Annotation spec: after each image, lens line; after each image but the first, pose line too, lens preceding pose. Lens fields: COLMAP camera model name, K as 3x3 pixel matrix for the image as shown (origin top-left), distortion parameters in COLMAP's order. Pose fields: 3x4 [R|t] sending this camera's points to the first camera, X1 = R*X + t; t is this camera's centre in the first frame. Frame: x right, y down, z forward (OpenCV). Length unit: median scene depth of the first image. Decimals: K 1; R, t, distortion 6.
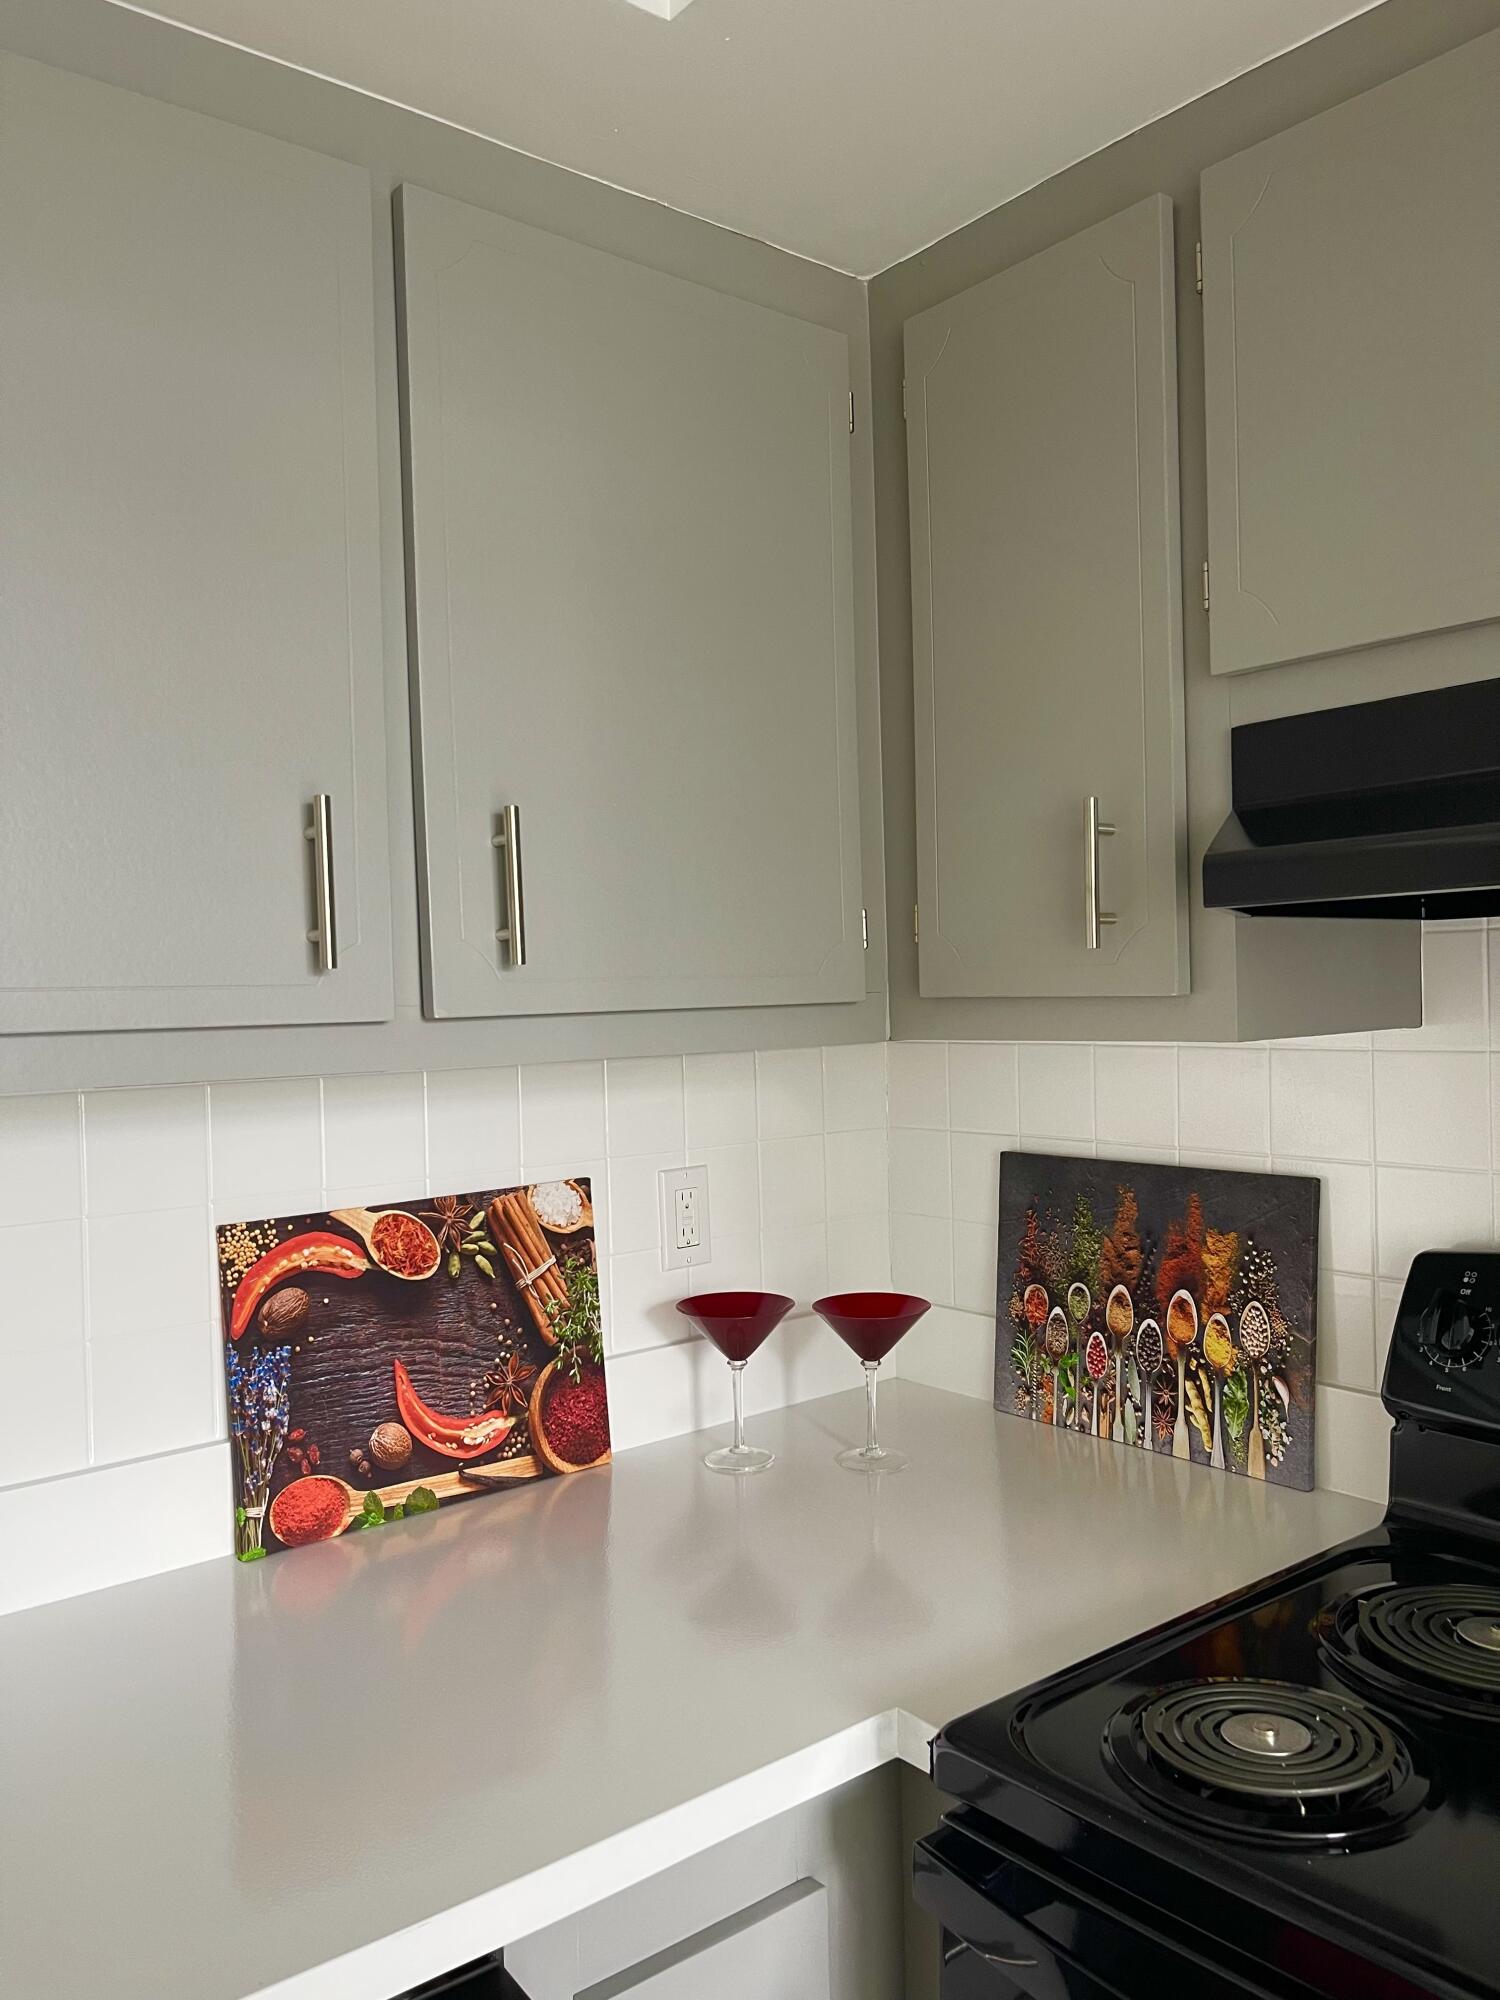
lens RADIAL K [[1510.5, 0, 755.0], [0, 1510.5, 999.8], [0, 0, 1]] dist [0.044608, -0.044752]
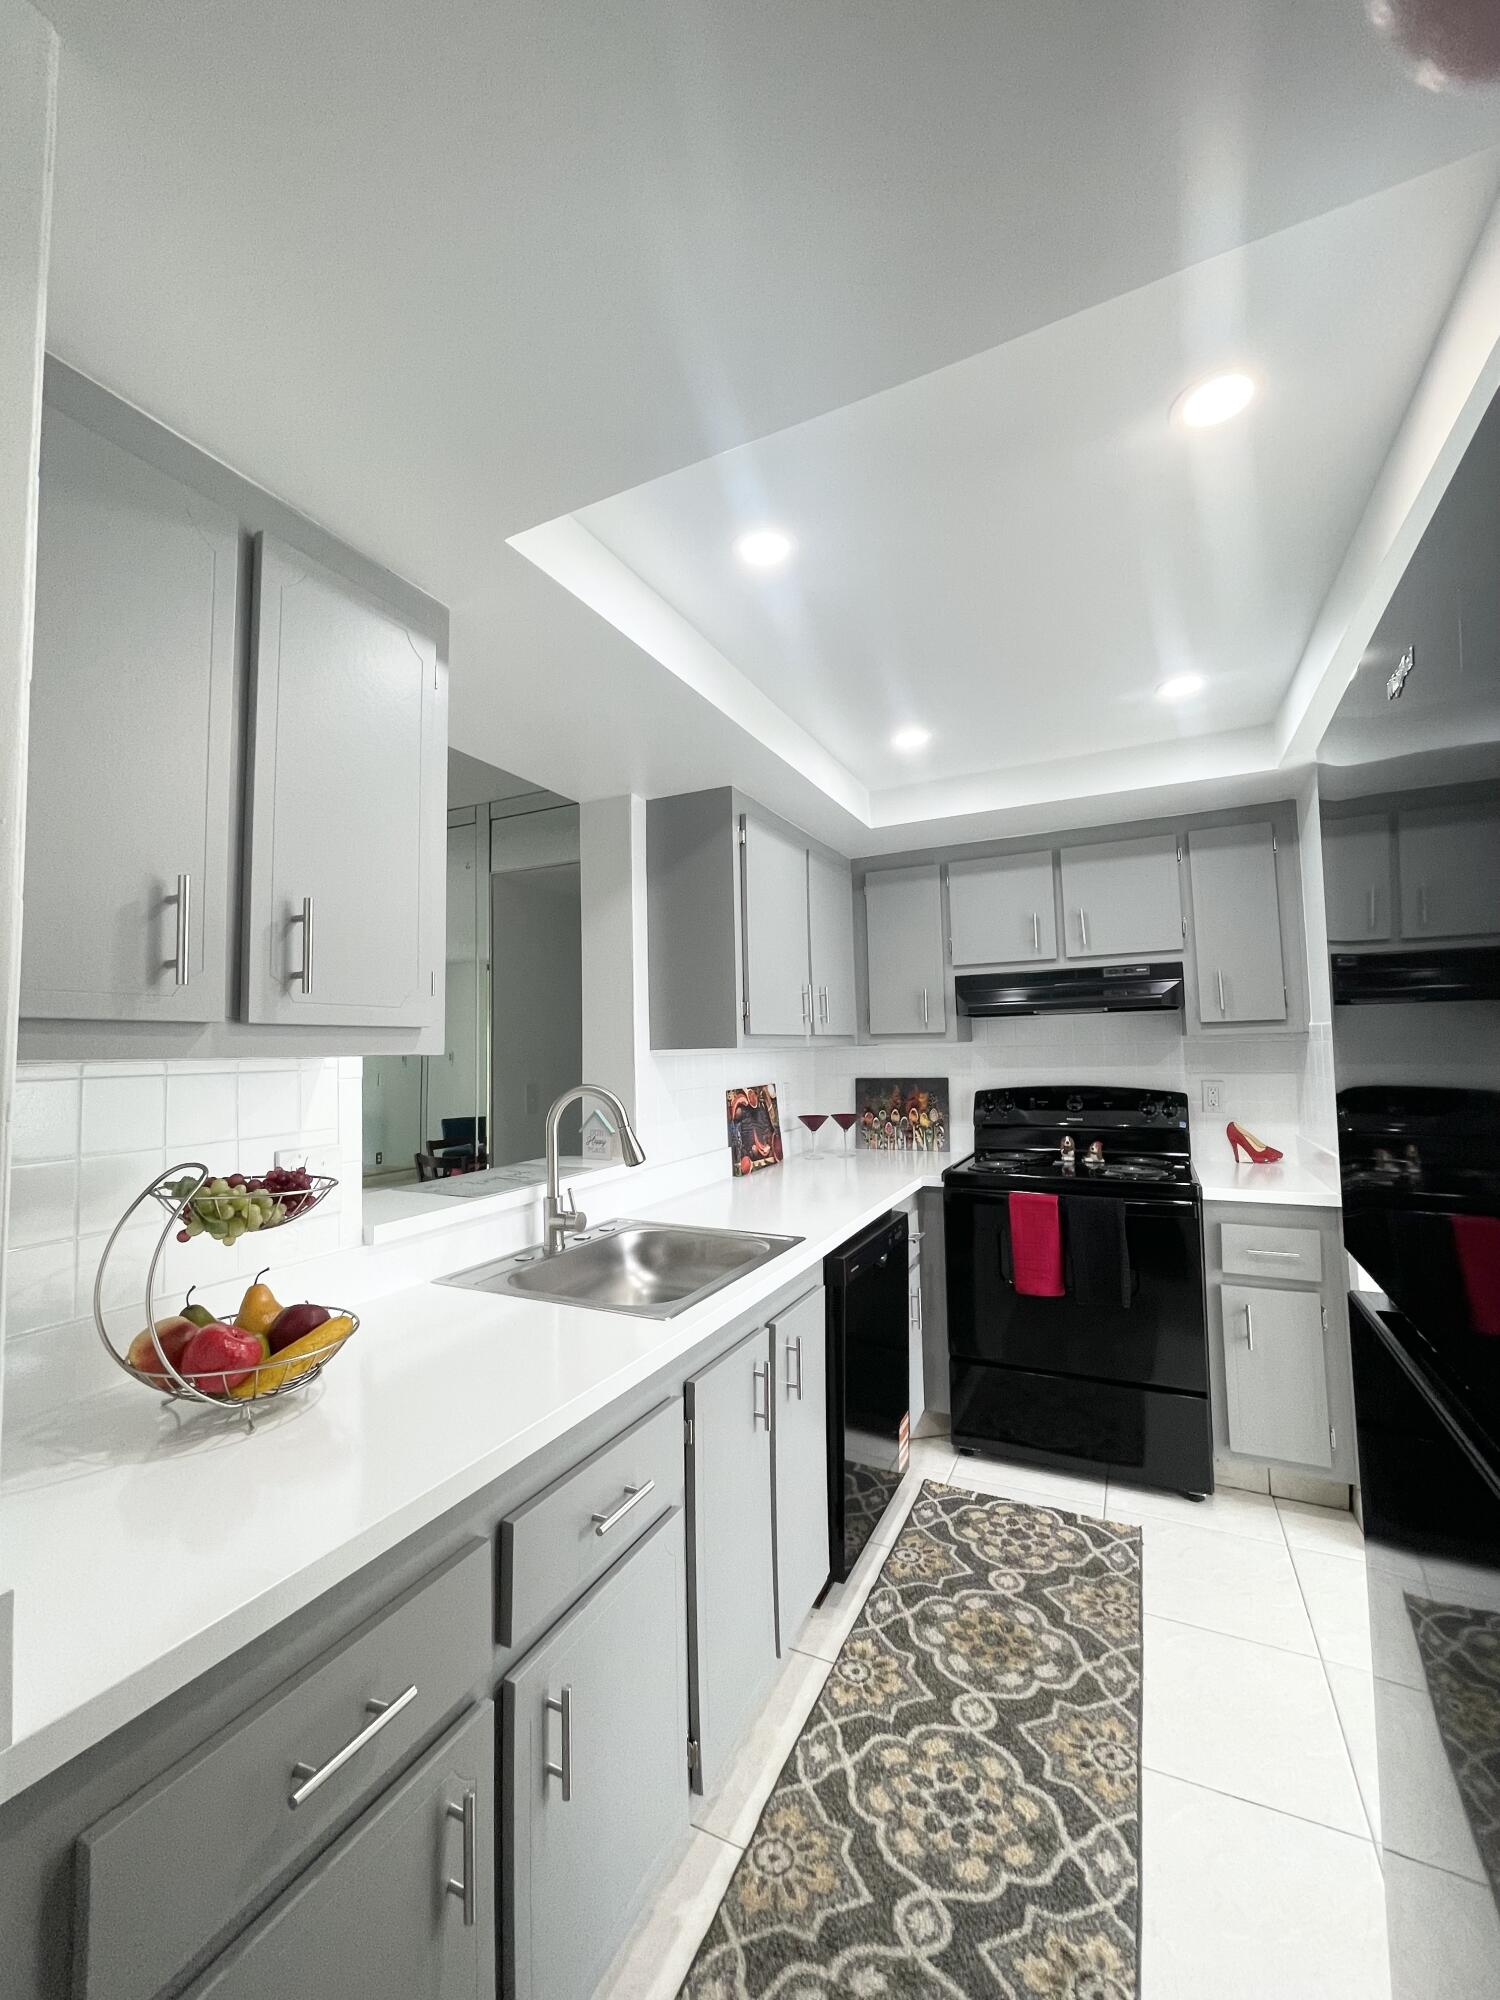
lens RADIAL K [[808.5, 0, 748.8], [0, 808.5, 990.0], [0, 0, 1]] dist [0.002496, -0.001228]
pose [[0.910219, 0.033675, 0.412755, -1.074556], [0.001874, 0.996343, -0.085421, 0.064290], [-0.414123, 0.078525, 0.906828, -0.838499]]
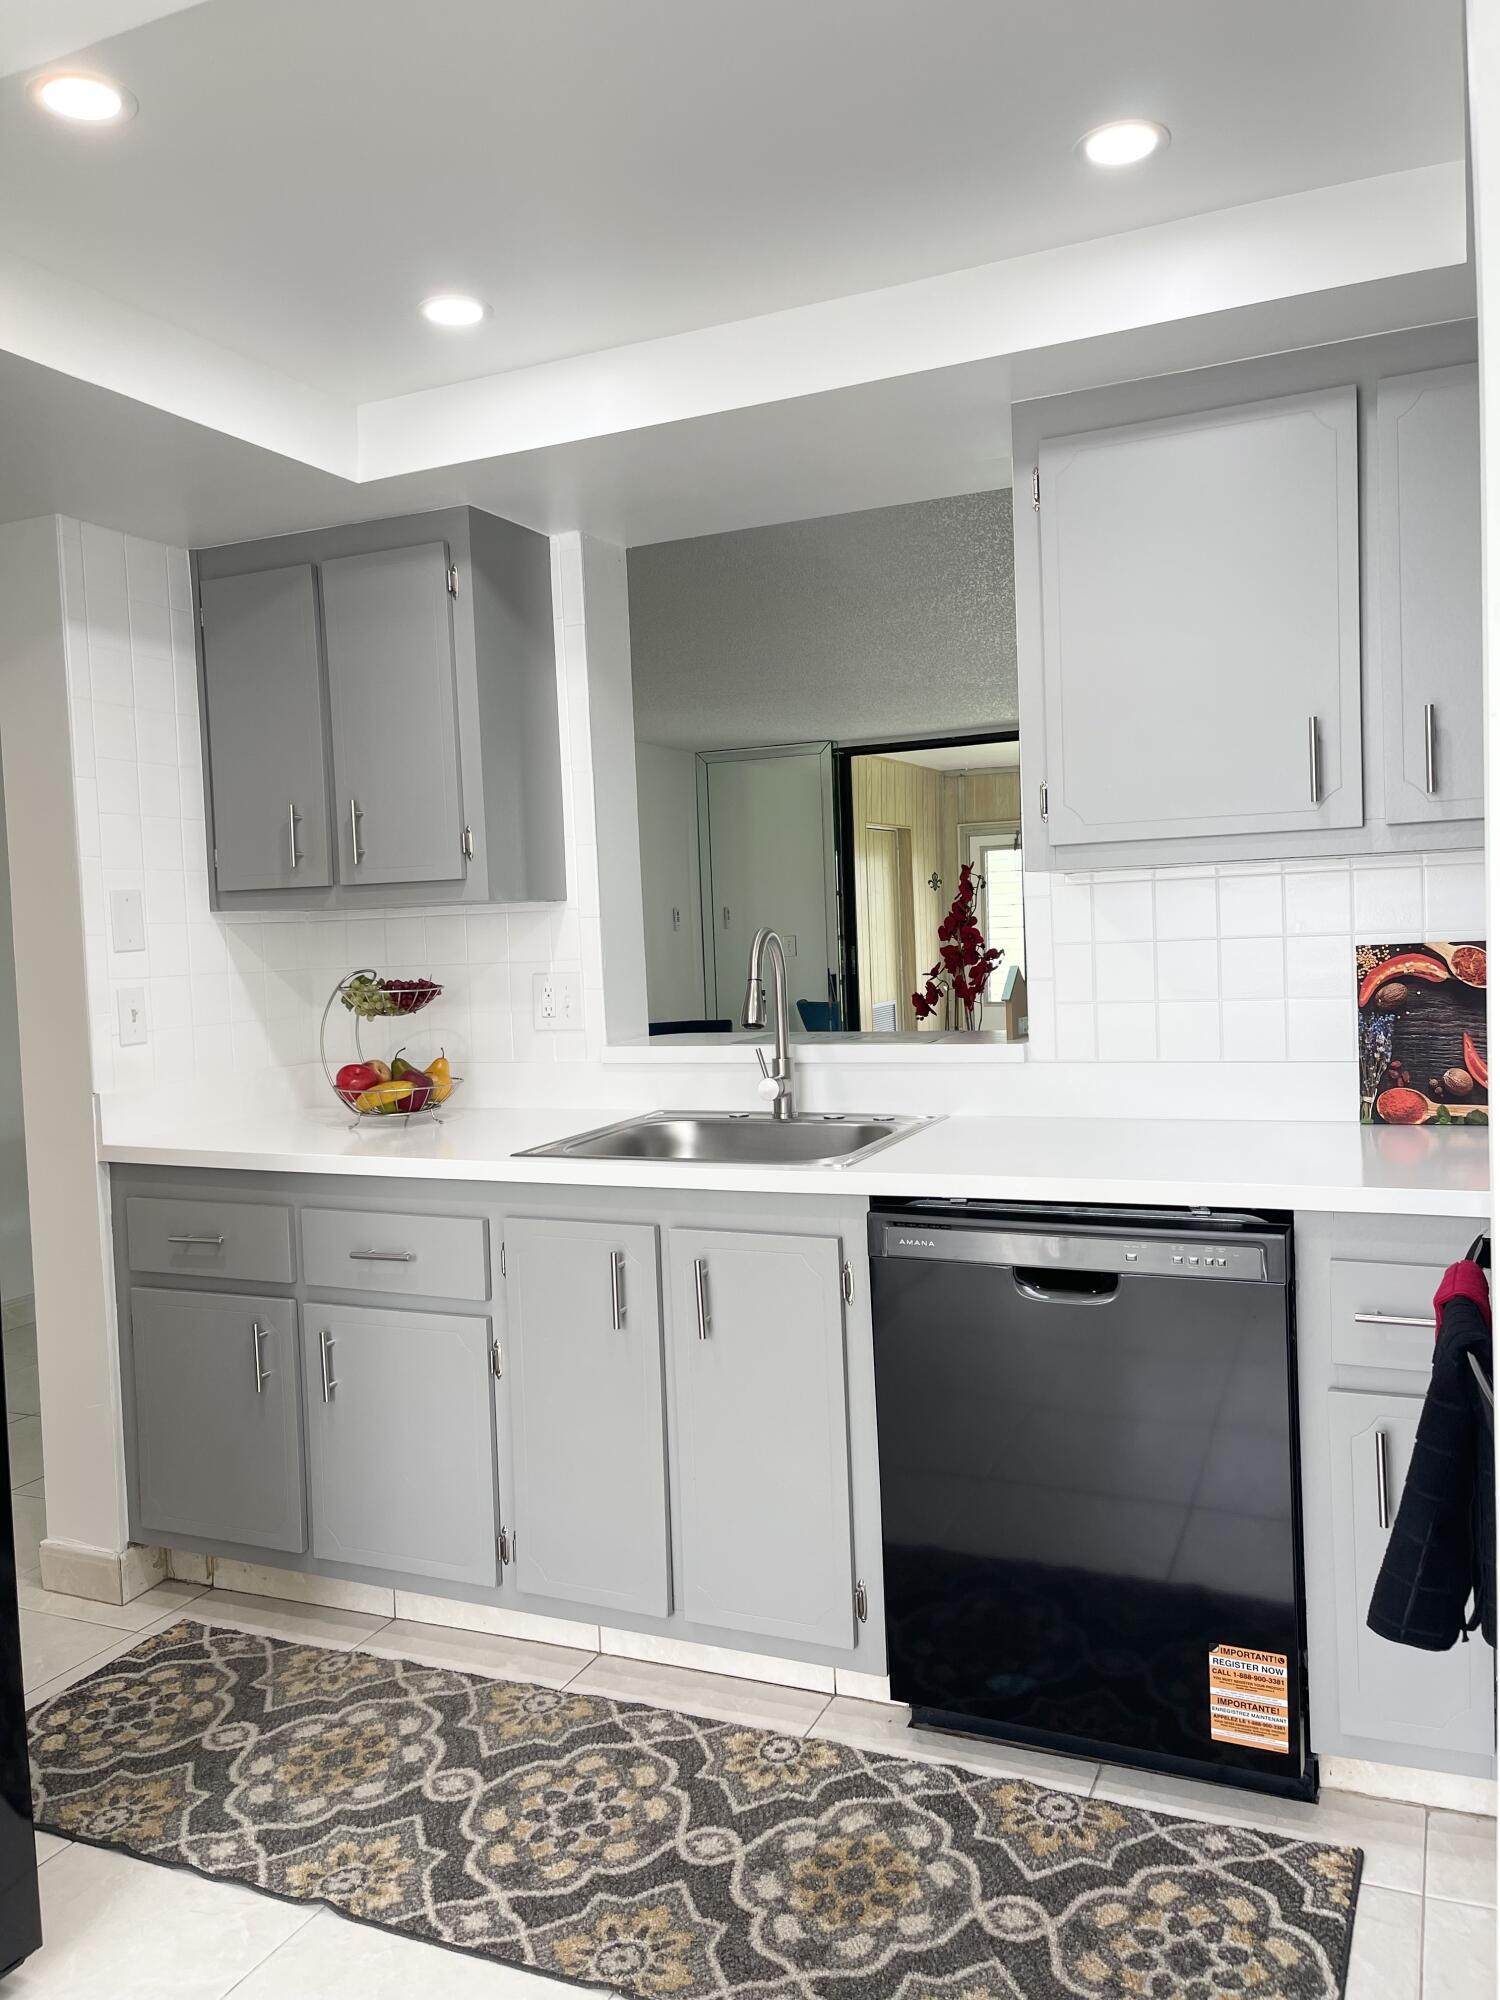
lens RADIAL K [[1510.5, 0, 742.1], [0, 1510.5, 1010.0], [0, 0, 1]] dist [0.044608, -0.044752]
pose [[0.432525, 0.058701, -0.899709, 0.918386], [0.027581, 0.996550, 0.078278, 0.056793], [0.901200, -0.058672, 0.429414, -0.436903]]
